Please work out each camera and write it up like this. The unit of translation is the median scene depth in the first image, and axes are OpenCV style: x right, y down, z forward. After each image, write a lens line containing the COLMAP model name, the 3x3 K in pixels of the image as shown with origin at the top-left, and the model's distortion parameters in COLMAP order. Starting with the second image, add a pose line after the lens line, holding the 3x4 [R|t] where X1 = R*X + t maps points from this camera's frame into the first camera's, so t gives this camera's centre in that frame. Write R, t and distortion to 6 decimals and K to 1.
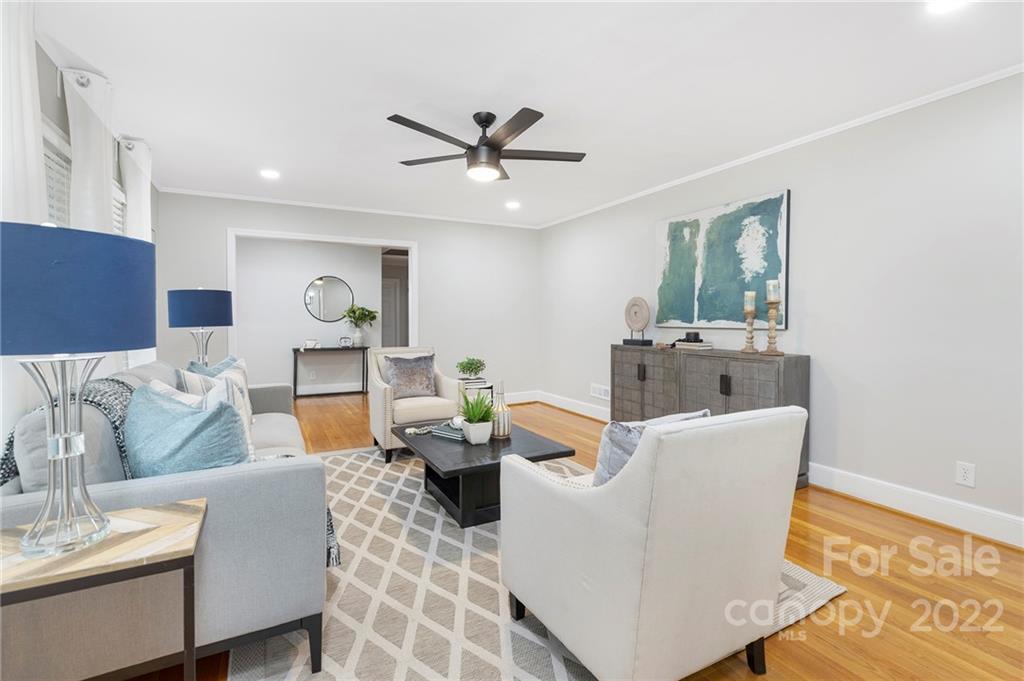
lens RADIAL K [[464.2, 0, 514.6], [0, 464.2, 334.8], [0, 0, 1]] dist [0.021510, -0.000306]
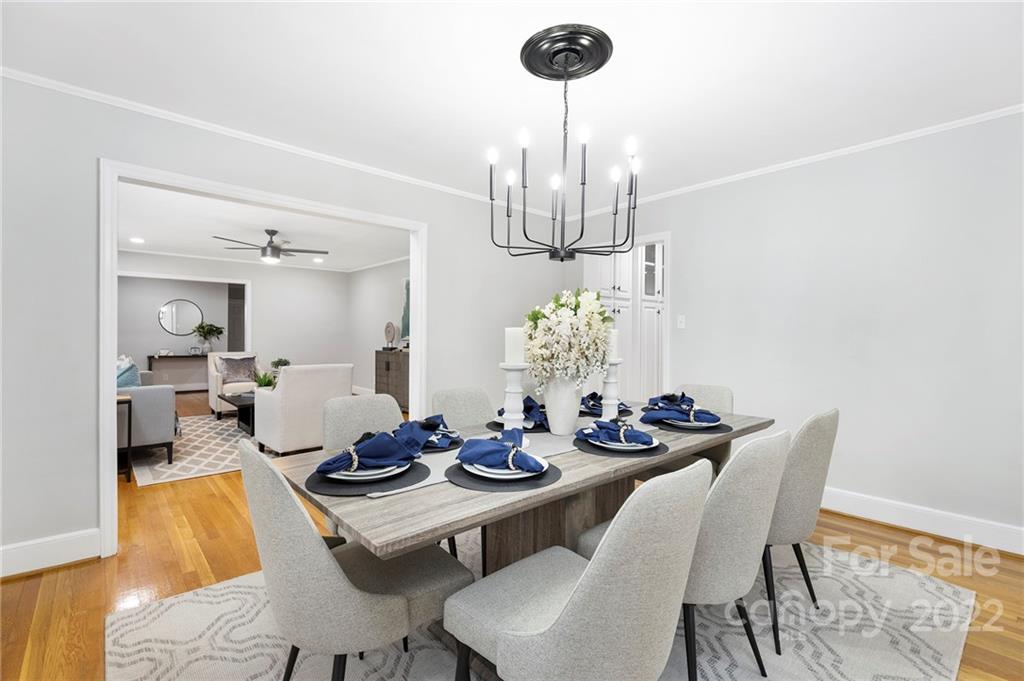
lens RADIAL K [[464.2, 0, 510.2], [0, 464.2, 341.1], [0, 0, 1]] dist [0.021510, -0.000306]
pose [[0.974050, 0.004775, 0.226281, 0.301988], [-0.000467, 0.999818, -0.019087, 0.019587], [-0.226331, 0.018487, 0.973875, -0.725201]]
